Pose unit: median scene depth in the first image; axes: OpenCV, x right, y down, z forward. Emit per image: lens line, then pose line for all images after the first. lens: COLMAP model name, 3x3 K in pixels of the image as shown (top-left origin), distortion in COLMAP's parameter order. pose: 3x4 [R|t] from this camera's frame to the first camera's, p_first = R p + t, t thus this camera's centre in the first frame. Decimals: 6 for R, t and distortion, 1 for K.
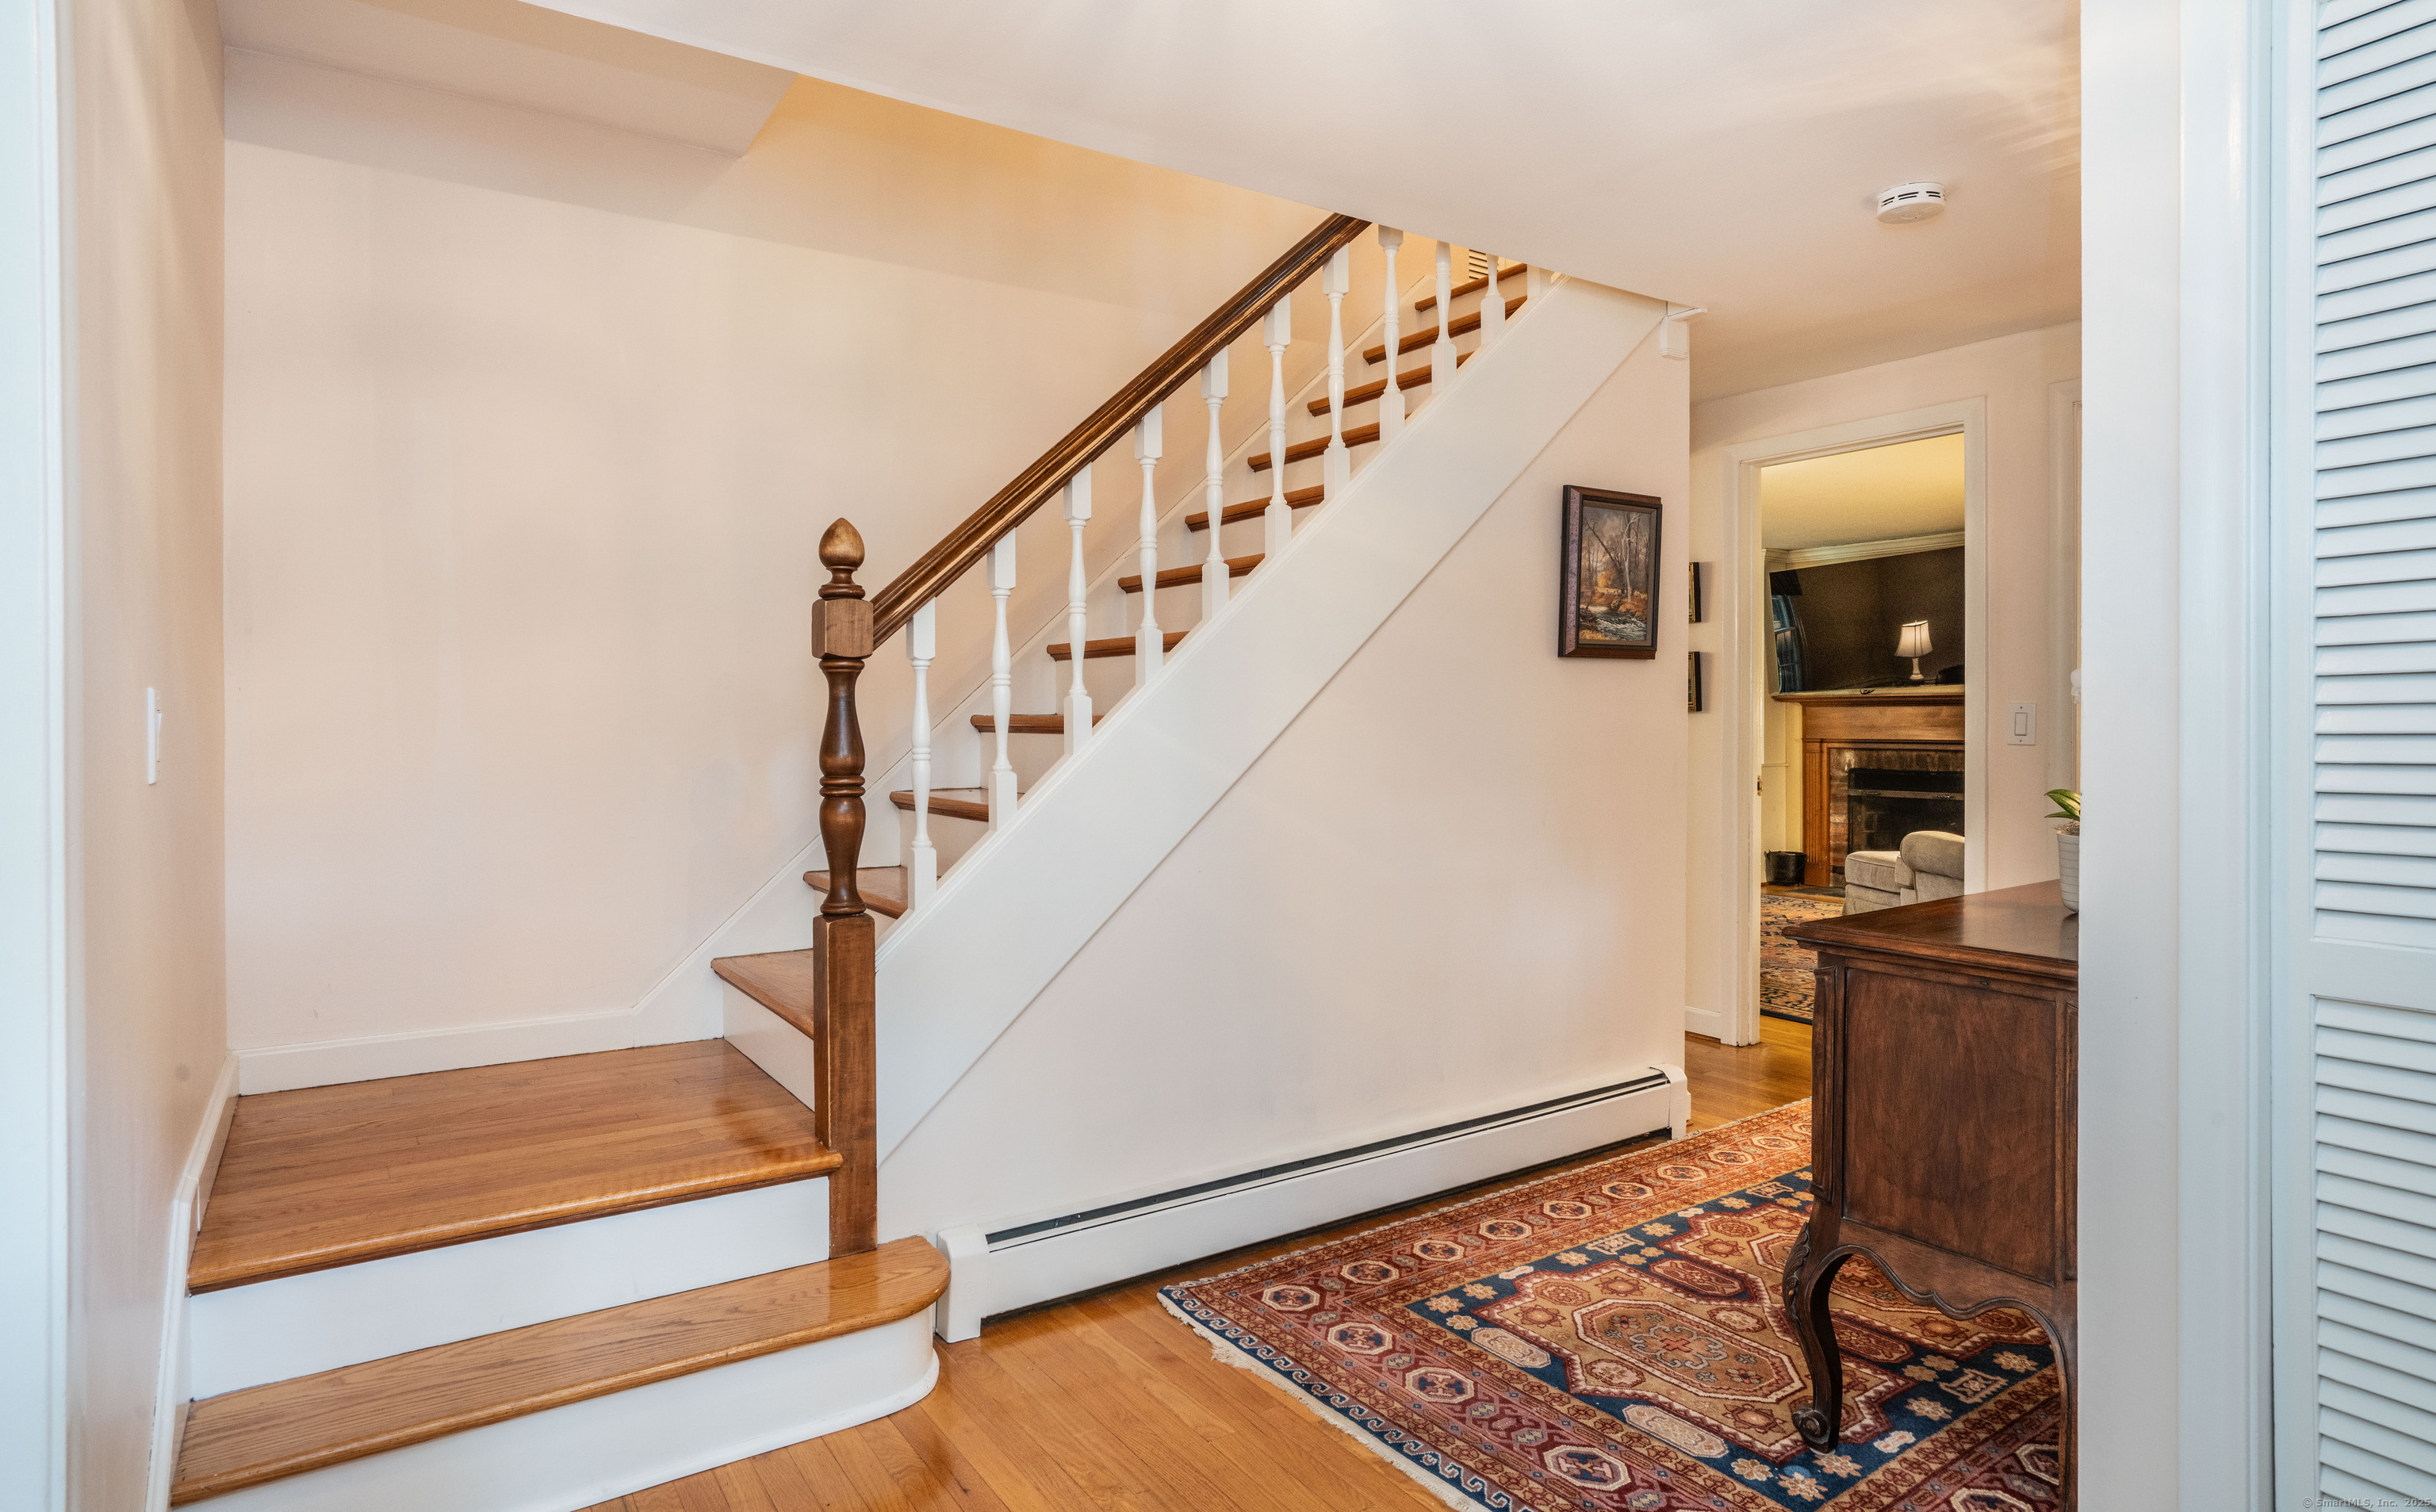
lens RADIAL K [[1316.3, 0, 1220.0], [0, 1316.3, 733.3], [0, 0, 1]] dist [0.008356, 0.000913]
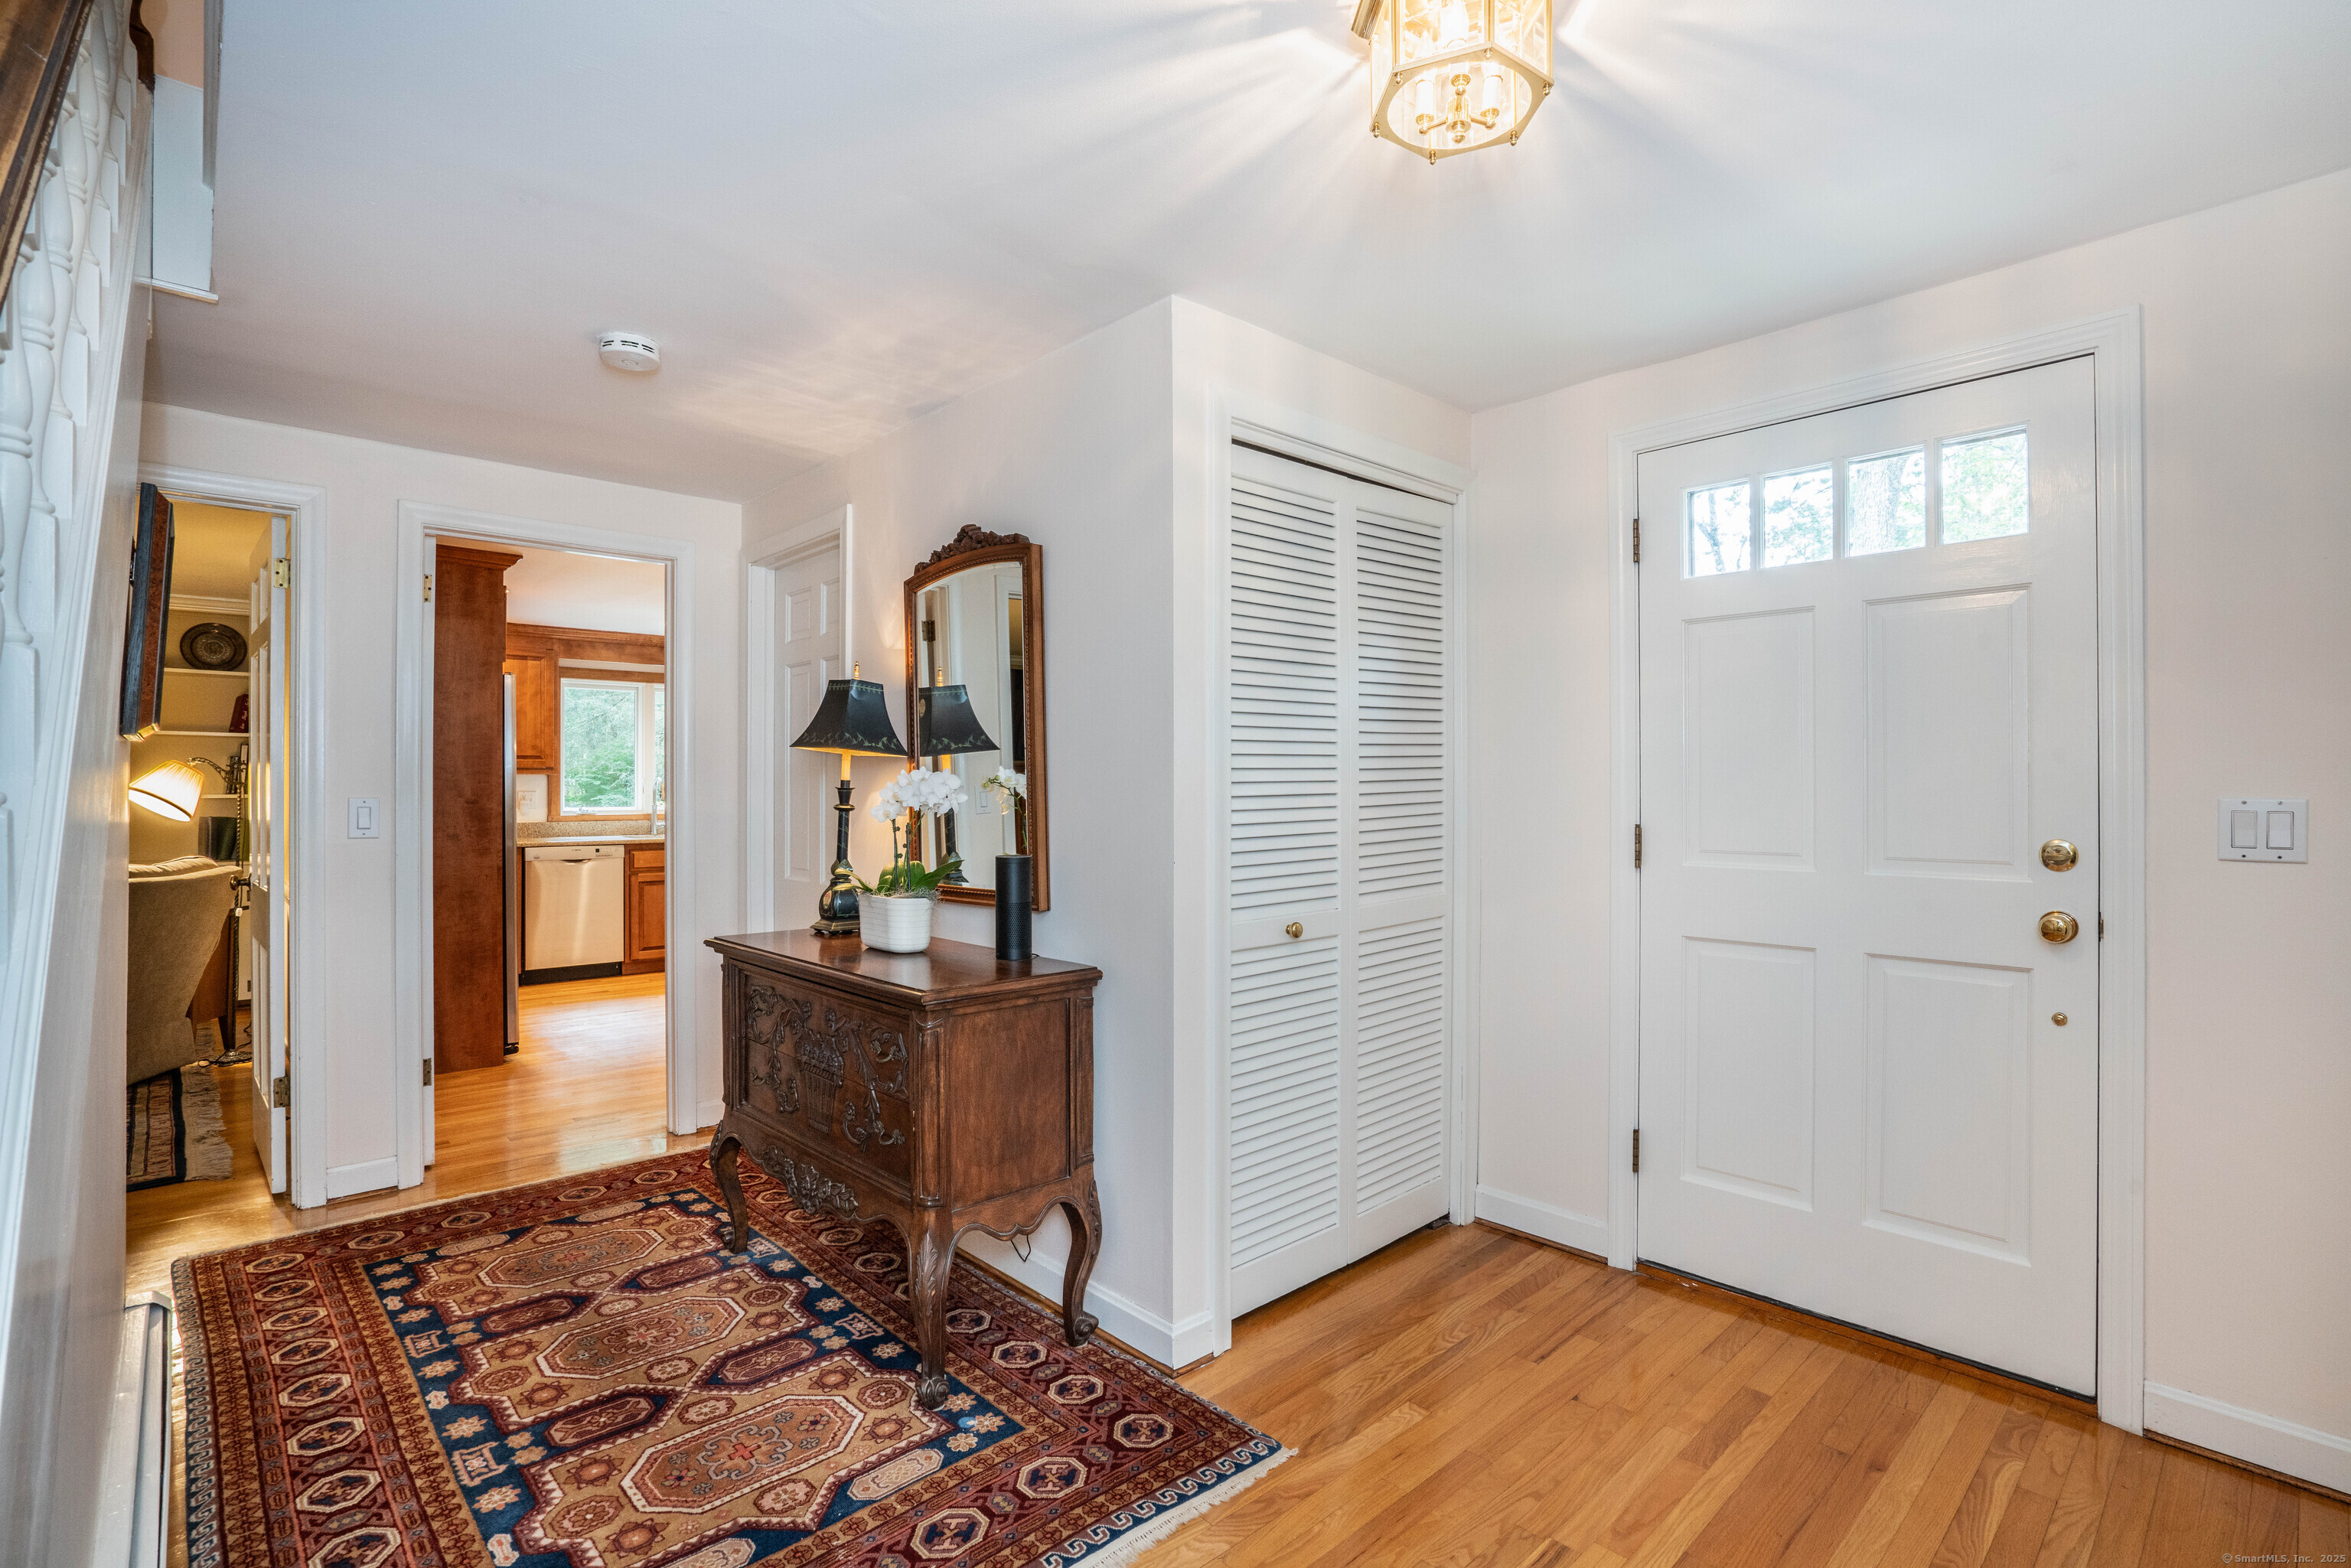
lens RADIAL K [[1111.9, 0, 1173.7], [0, 1111.9, 798.3], [0, 0, 1]] dist [0.002570, -0.000055]
pose [[-0.142248, -0.007400, 0.989803, -0.557082], [0.005182, 0.999953, 0.008221, -0.038724], [-0.989818, 0.006299, -0.142203, 0.830545]]
